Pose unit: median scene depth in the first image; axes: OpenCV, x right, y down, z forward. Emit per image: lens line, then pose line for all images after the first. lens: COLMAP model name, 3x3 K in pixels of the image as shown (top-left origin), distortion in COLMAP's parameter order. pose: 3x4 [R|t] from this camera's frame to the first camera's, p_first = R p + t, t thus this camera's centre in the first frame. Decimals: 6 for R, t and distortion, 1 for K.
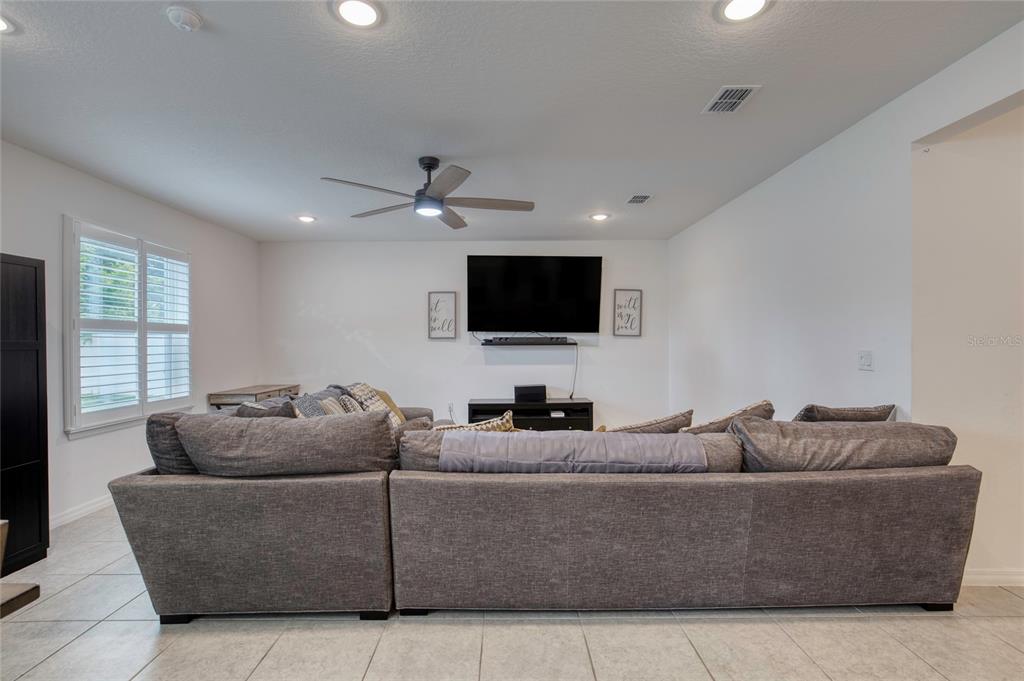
lens RADIAL K [[476.1, 0, 503.4], [0, 476.1, 344.4], [0, 0, 1]] dist [-0.014099, 0.004985]
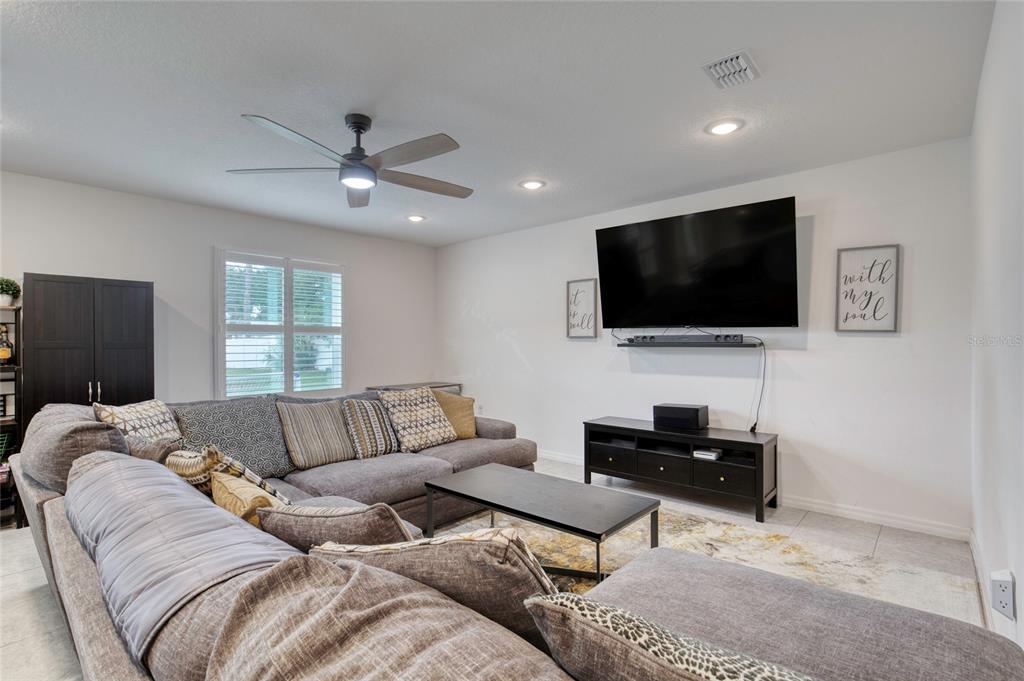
lens RADIAL K [[476.1, 0, 507.5], [0, 476.1, 338.6], [0, 0, 1]] dist [-0.014099, 0.004985]
pose [[0.740361, -0.002341, -0.672205, 0.395663], [-0.002537, 0.999977, -0.006277, -0.006420], [0.672204, 0.006352, 0.740339, 0.388380]]
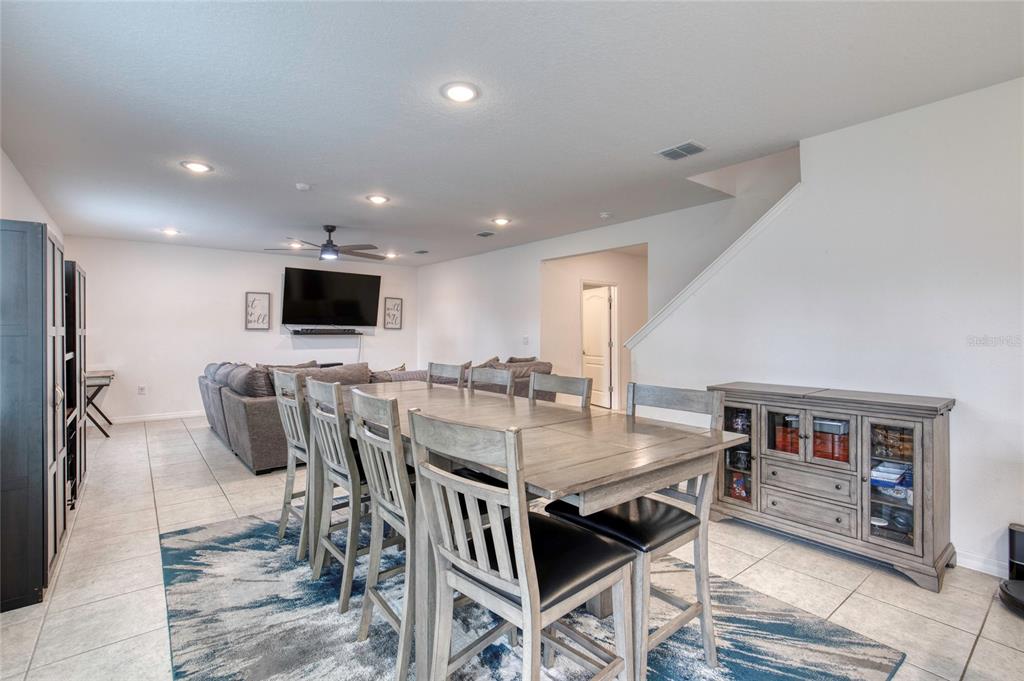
lens RADIAL K [[476.1, 0, 511.3], [0, 476.1, 326.0], [0, 0, 1]] dist [-0.014099, 0.004985]
pose [[0.779031, 0.014178, 0.626825, -0.485493], [-0.001143, 0.999775, -0.021193, 0.006425], [-0.626984, 0.015794, 0.778872, -0.508658]]
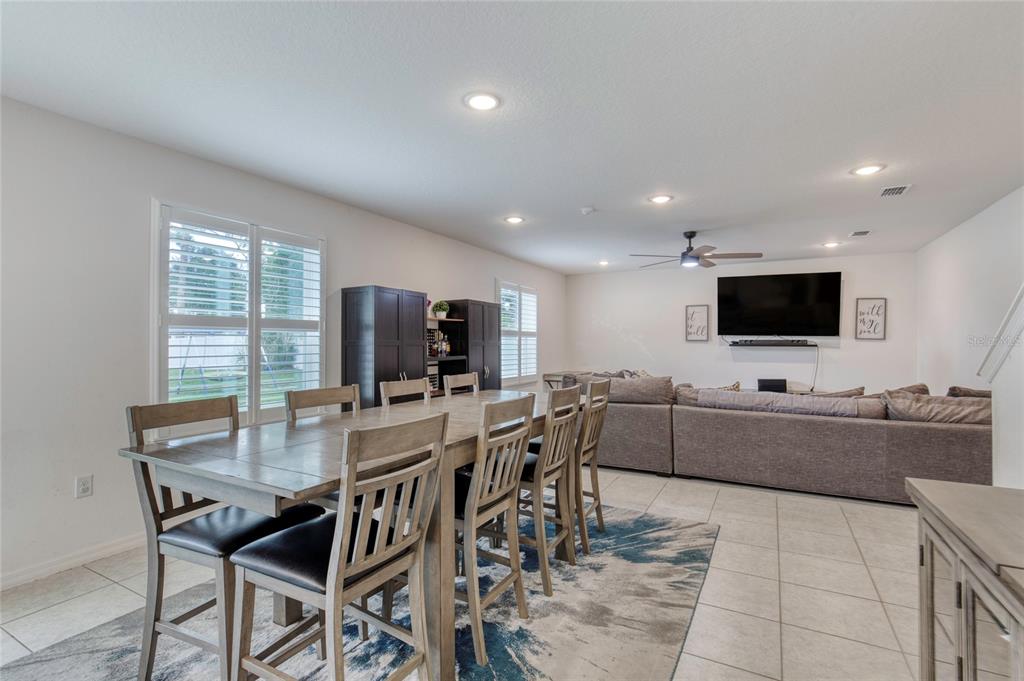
lens RADIAL K [[476.1, 0, 506.2], [0, 476.1, 340.0], [0, 0, 1]] dist [-0.014099, 0.004985]
pose [[0.875594, 0.004162, -0.483030, 0.054959], [-0.009048, 0.999929, -0.007786, 0.001252], [0.482964, 0.011187, 0.875569, -0.502555]]
